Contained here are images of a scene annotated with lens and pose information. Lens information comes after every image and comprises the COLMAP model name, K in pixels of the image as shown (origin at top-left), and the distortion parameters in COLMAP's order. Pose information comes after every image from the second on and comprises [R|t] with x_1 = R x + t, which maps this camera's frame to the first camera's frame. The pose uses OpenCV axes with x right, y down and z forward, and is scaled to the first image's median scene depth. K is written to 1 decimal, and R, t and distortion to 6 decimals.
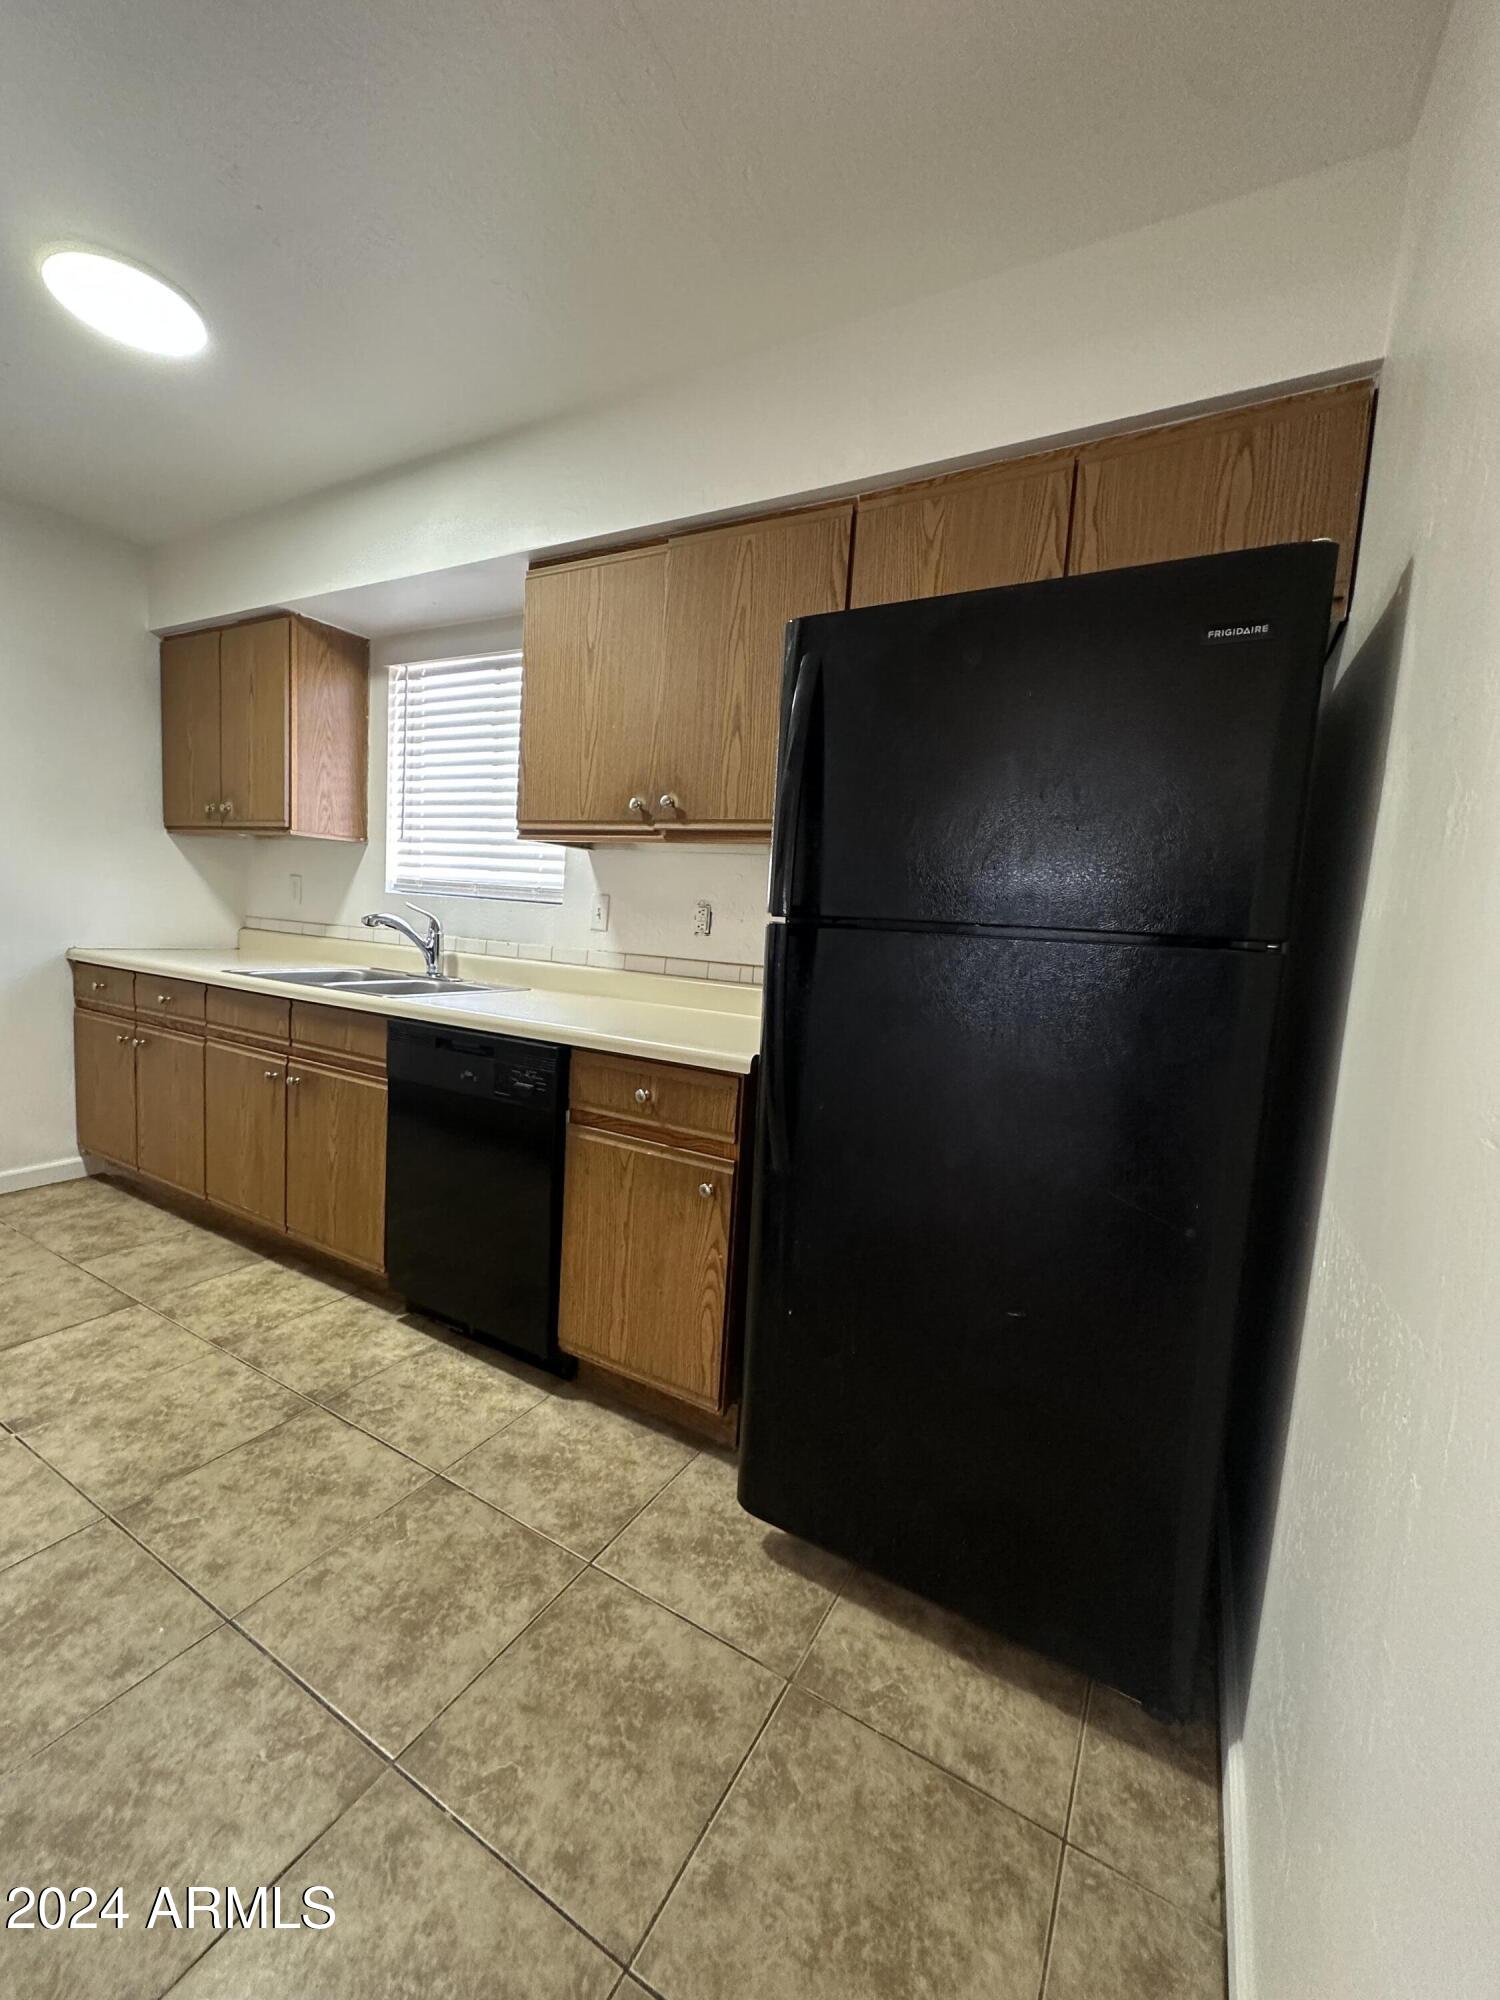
lens RADIAL K [[801.9, 0, 751.3], [0, 801.9, 993.1], [0, 0, 1]] dist [-0.001716, 0.001358]
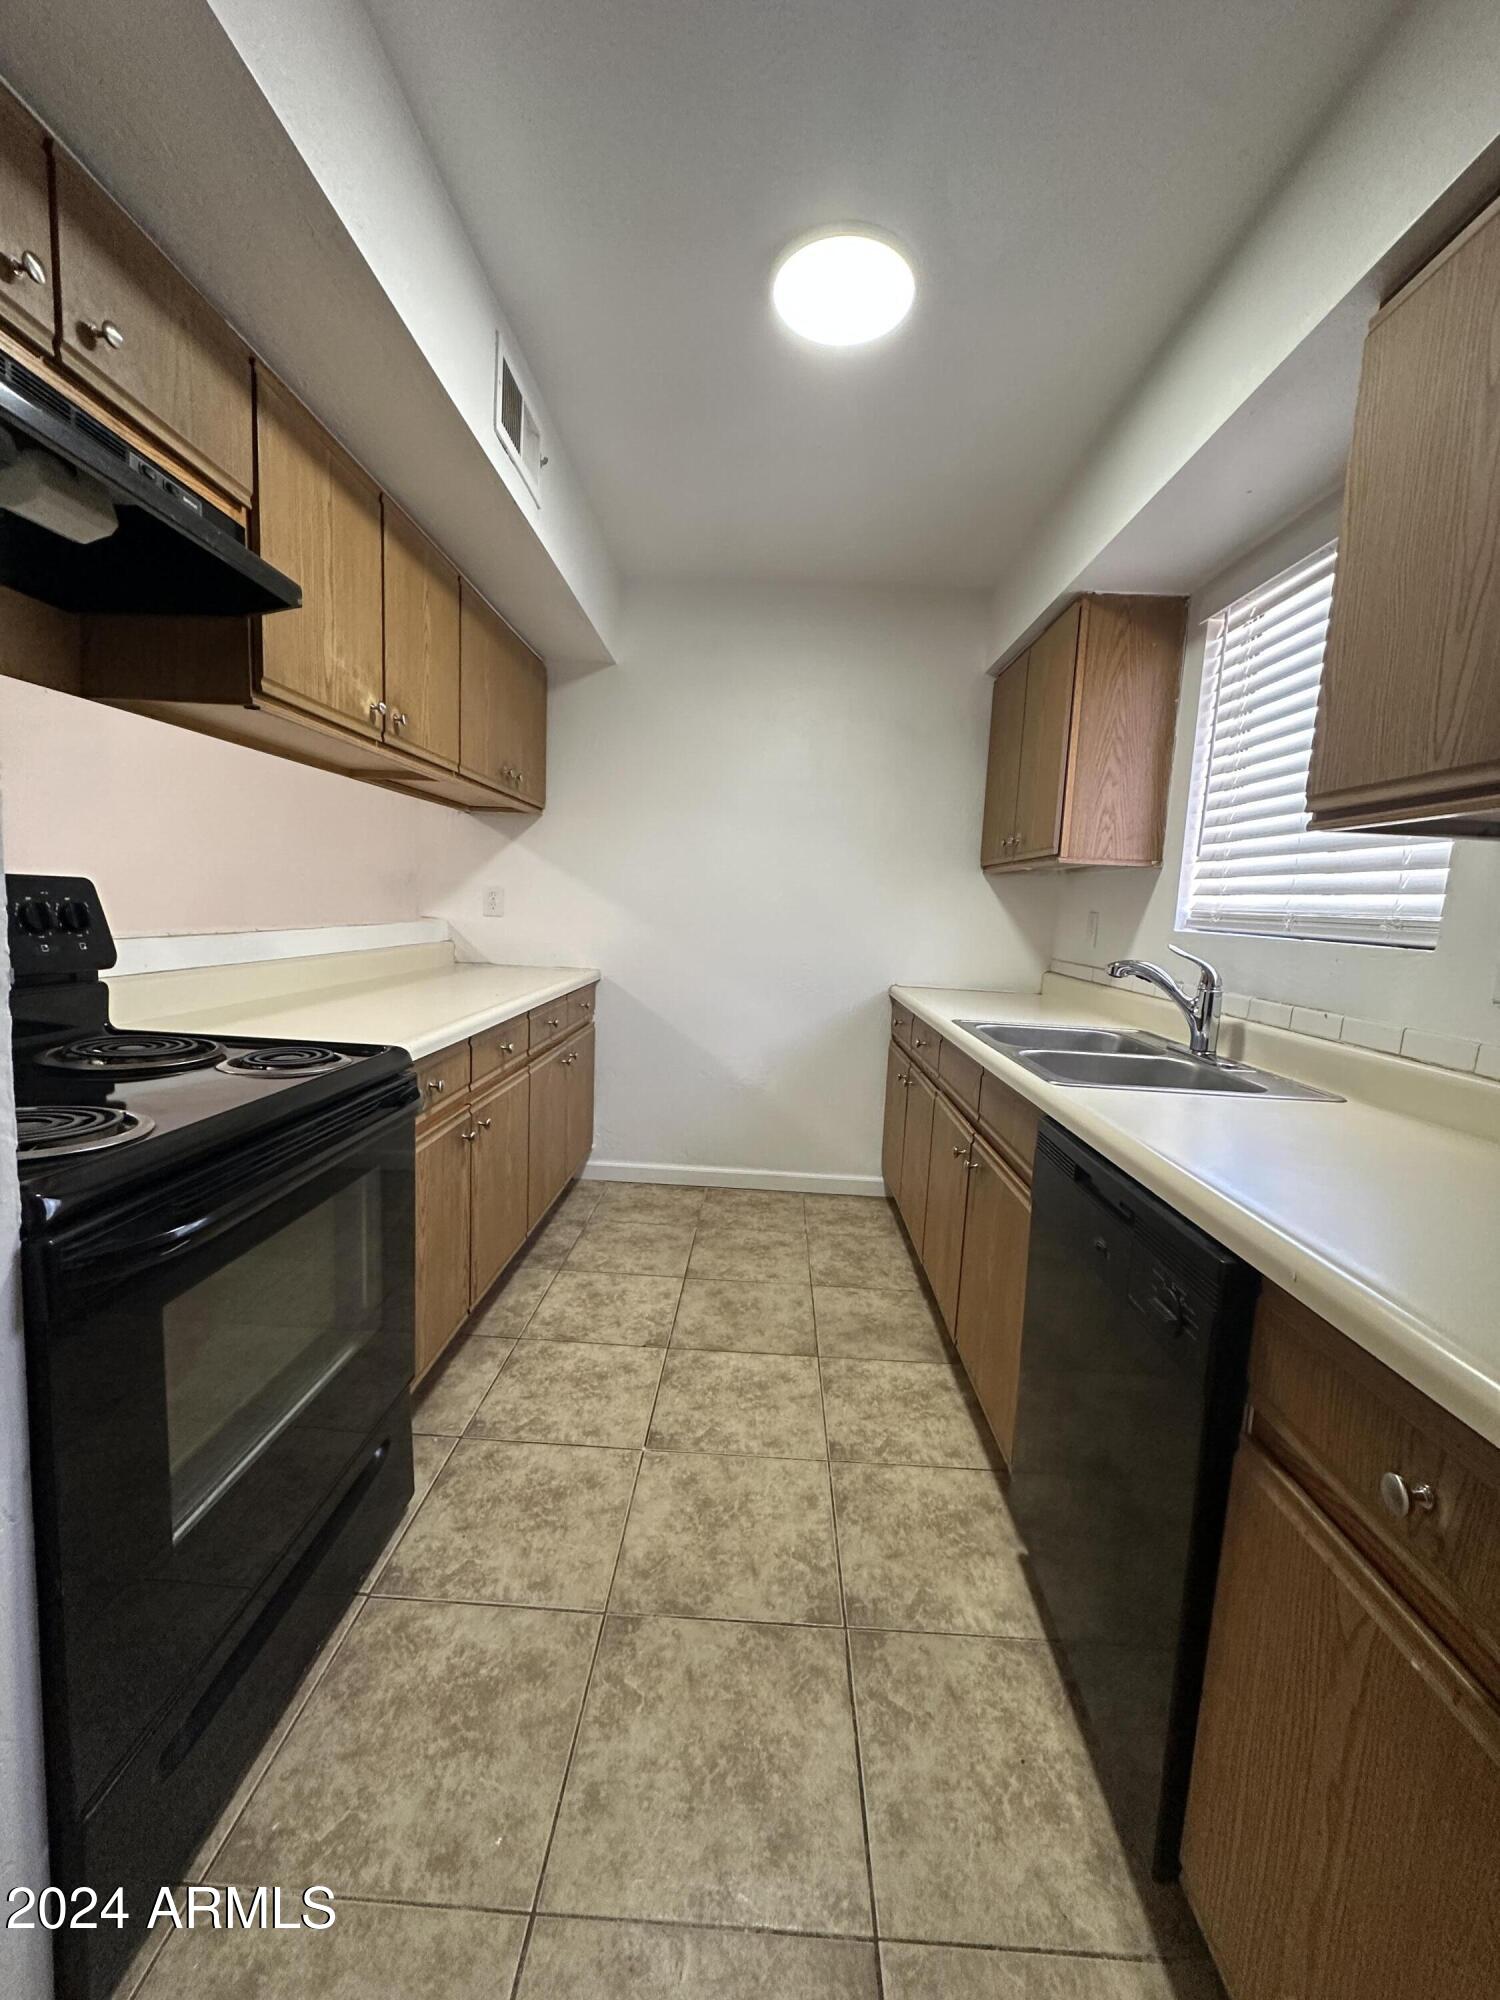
lens RADIAL K [[801.9, 0, 754.3], [0, 801.9, 996.4], [0, 0, 1]] dist [-0.001716, 0.001358]
pose [[0.472275, 0.062924, -0.879203, 0.019390], [-0.106565, 0.994208, 0.013913, -0.045412], [0.874986, 0.087122, 0.476245, 0.408536]]
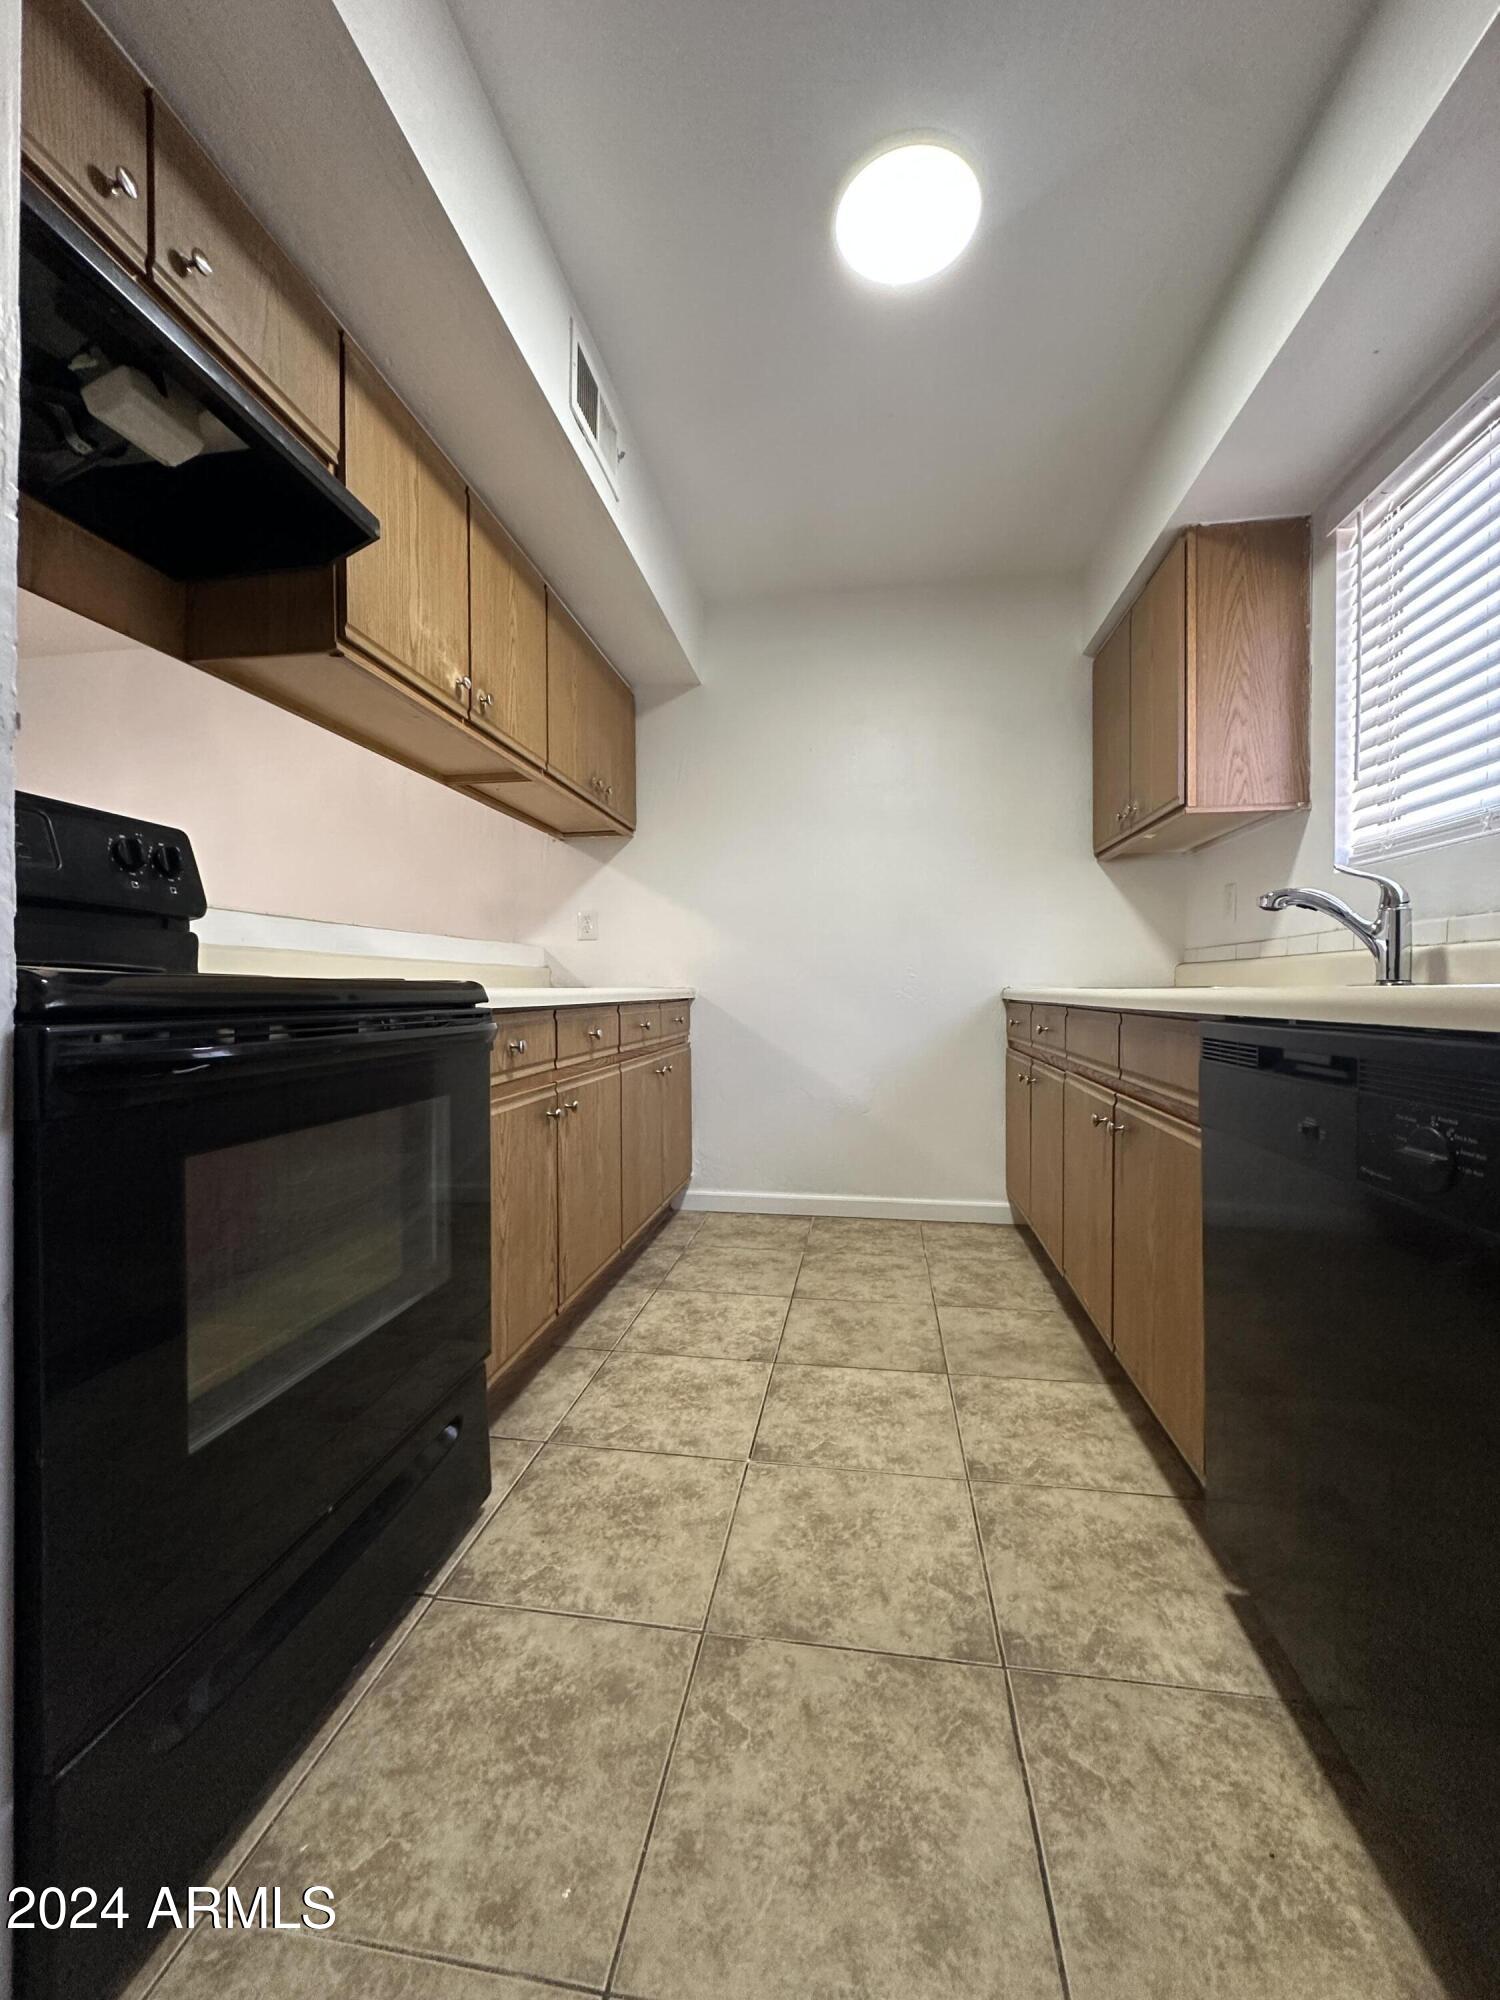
lens RADIAL K [[801.9, 0, 753.1], [0, 801.9, 995.6], [0, 0, 1]] dist [-0.001716, 0.001358]
pose [[0.355493, -0.052958, -0.933178, -0.034185], [-0.069045, 0.994178, -0.082722, 0.074085], [0.932125, 0.093838, 0.349767, 0.452738]]
